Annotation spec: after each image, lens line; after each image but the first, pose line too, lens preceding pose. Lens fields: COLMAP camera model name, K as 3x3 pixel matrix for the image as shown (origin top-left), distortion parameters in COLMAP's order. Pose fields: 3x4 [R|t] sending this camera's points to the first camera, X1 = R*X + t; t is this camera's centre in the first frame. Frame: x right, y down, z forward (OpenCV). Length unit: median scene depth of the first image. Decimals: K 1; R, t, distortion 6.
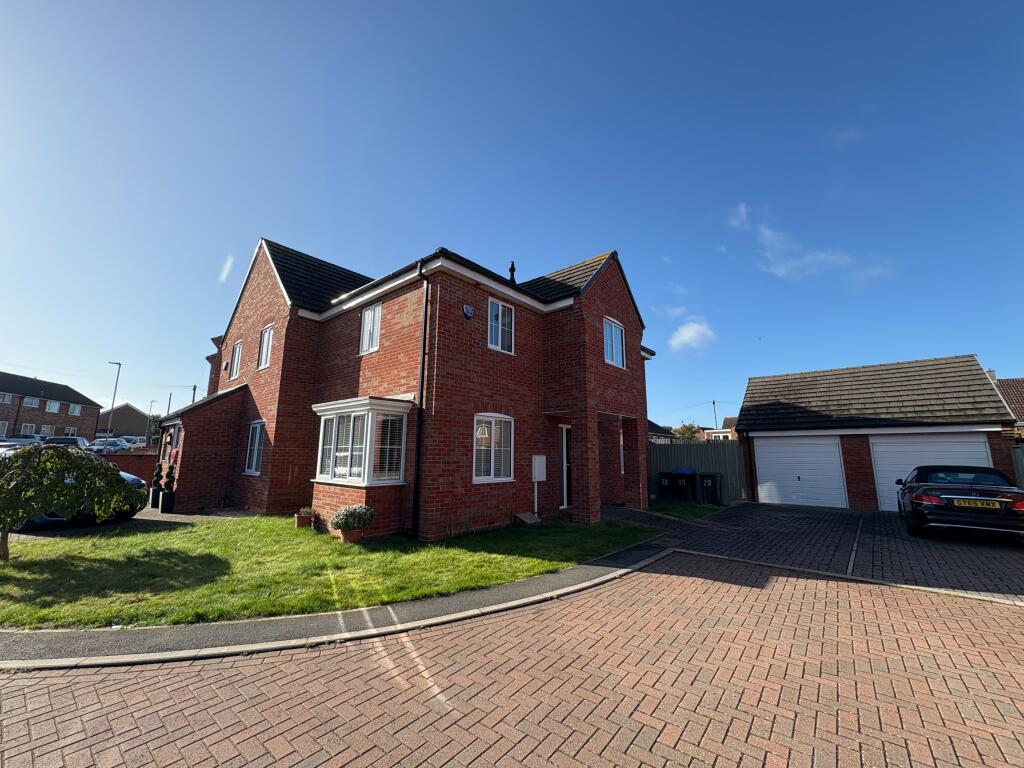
lens RADIAL K [[408.9, 0, 511.8], [0, 408.9, 382.9], [0, 0, 1]] dist [0.001599, -0.000096]
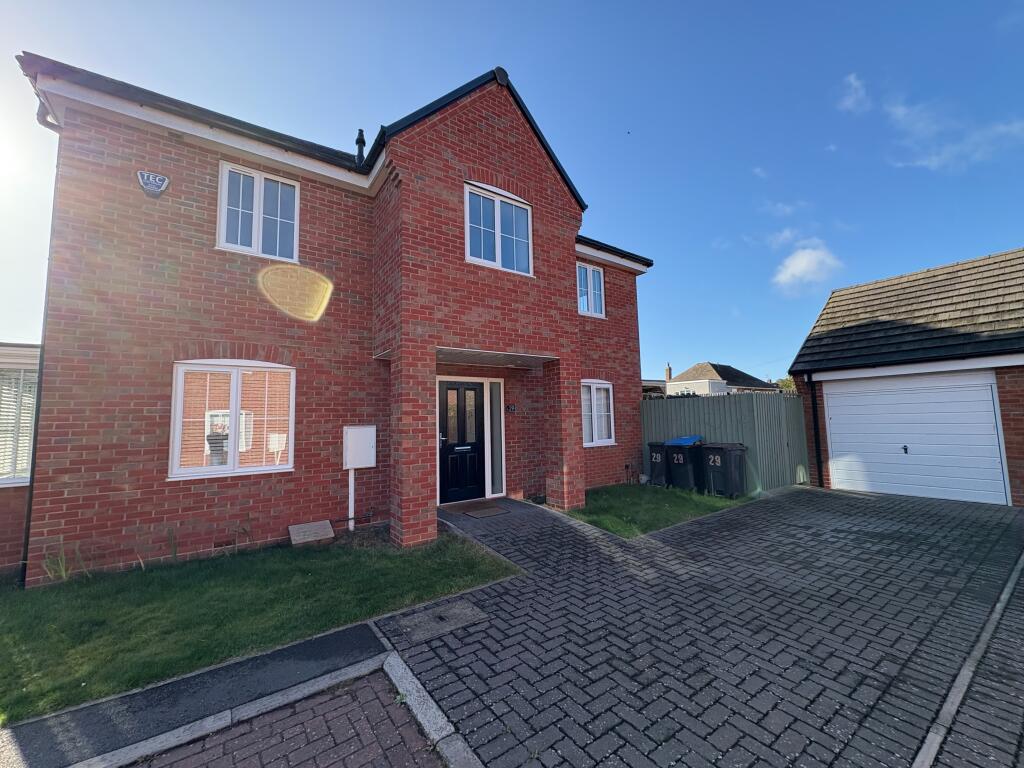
lens RADIAL K [[408.9, 0, 511.8], [0, 408.9, 382.9], [0, 0, 1]] dist [0.001599, -0.000096]
pose [[0.970340, -0.052594, -0.235954, 0.317522], [0.072554, 0.994410, 0.076716, 0.060072], [0.230600, -0.091560, 0.968731, 0.340453]]
